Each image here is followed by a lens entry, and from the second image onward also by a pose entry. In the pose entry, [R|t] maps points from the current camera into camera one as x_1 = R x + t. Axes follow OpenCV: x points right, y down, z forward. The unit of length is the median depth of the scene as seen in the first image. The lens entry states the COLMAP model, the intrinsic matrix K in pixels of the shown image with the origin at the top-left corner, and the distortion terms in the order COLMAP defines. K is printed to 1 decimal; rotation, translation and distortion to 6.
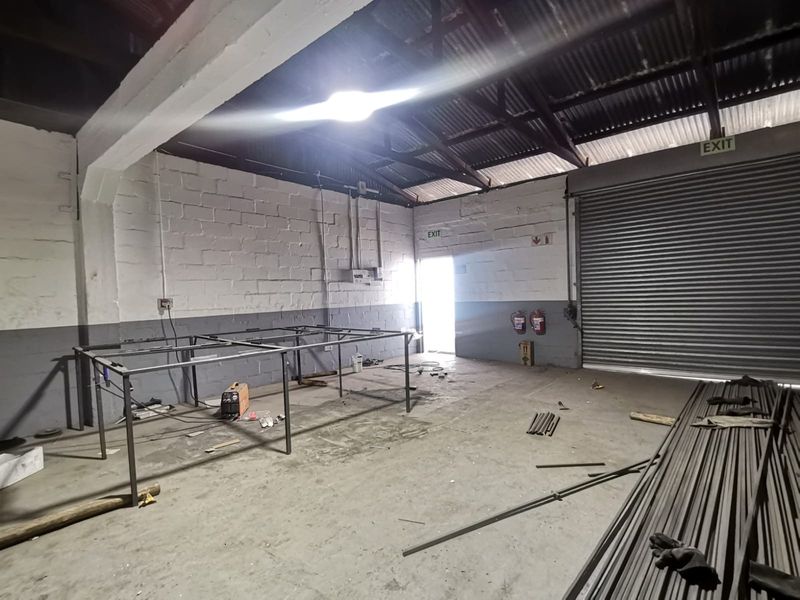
lens RADIAL K [[437.8, 0, 400.0], [0, 437.8, 300.0], [0, 0, 1]] dist [-0.075661, 0.031563]
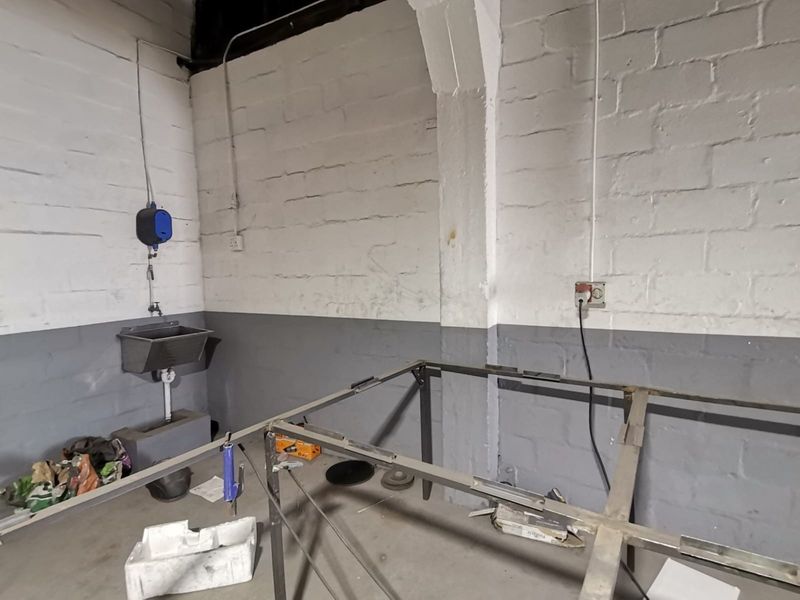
lens RADIAL K [[428.6, 0, 400.0], [0, 428.6, 300.0], [0, 0, 1]] dist [0.052072, -0.044593]
pose [[0.230535, 0.098874, -0.968028, -0.062582], [0.002820, 0.994752, 0.102276, -0.010567], [0.973060, -0.026307, 0.229046, 0.256369]]
